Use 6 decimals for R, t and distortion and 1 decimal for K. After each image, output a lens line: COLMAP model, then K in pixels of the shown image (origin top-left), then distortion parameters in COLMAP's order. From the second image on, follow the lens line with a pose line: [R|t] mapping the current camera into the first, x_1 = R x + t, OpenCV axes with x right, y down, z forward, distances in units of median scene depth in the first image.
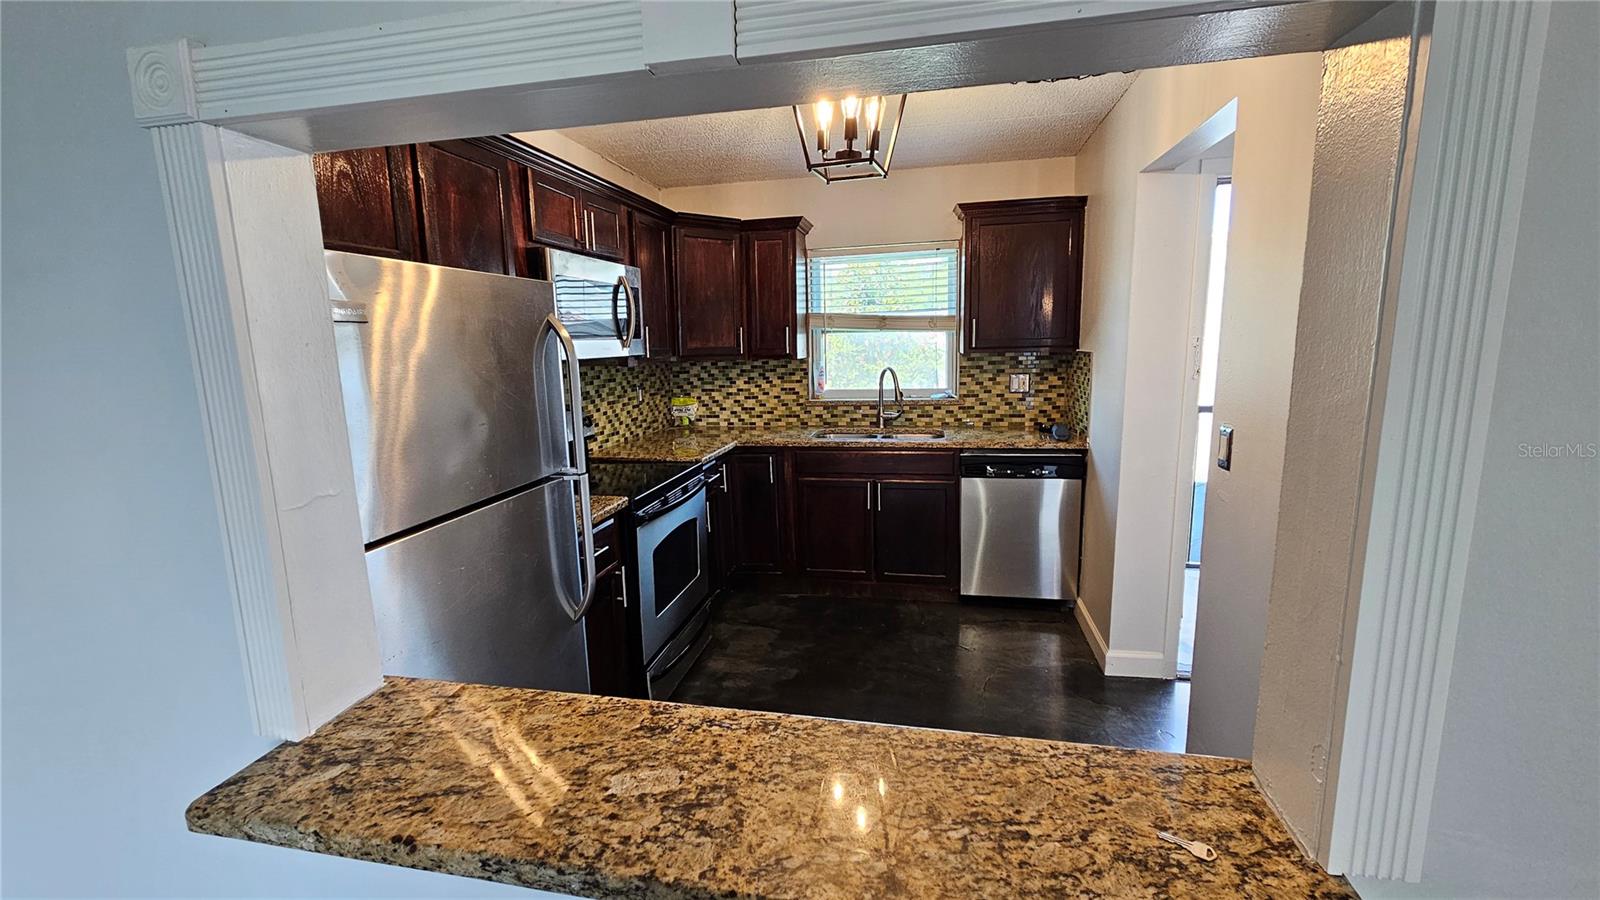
lens RADIAL K [[651.9, 0, 798.5], [0, 651.9, 441.0], [0, 0, 1]] dist [-0.000569, 0.001146]
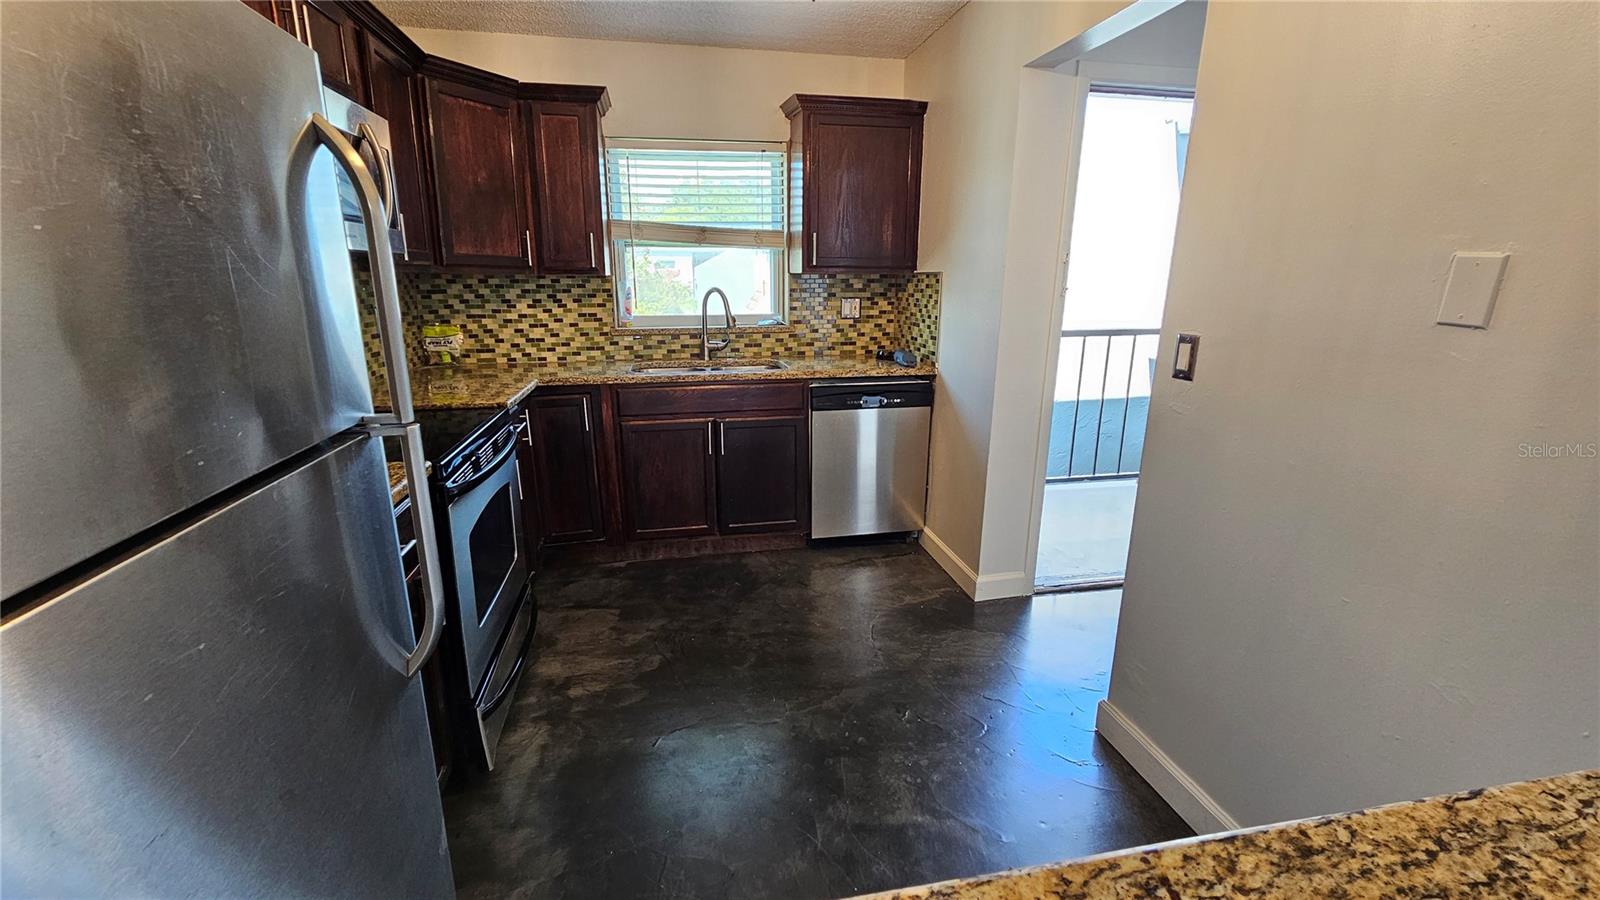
lens RADIAL K [[651.9, 0, 798.5], [0, 651.9, 441.0], [0, 0, 1]] dist [-0.000569, 0.001146]
pose [[0.921204, -0.069360, 0.382848, -0.102690], [0.035879, 0.994933, 0.093920, 0.010472], [-0.387423, -0.072783, 0.919025, 0.153950]]
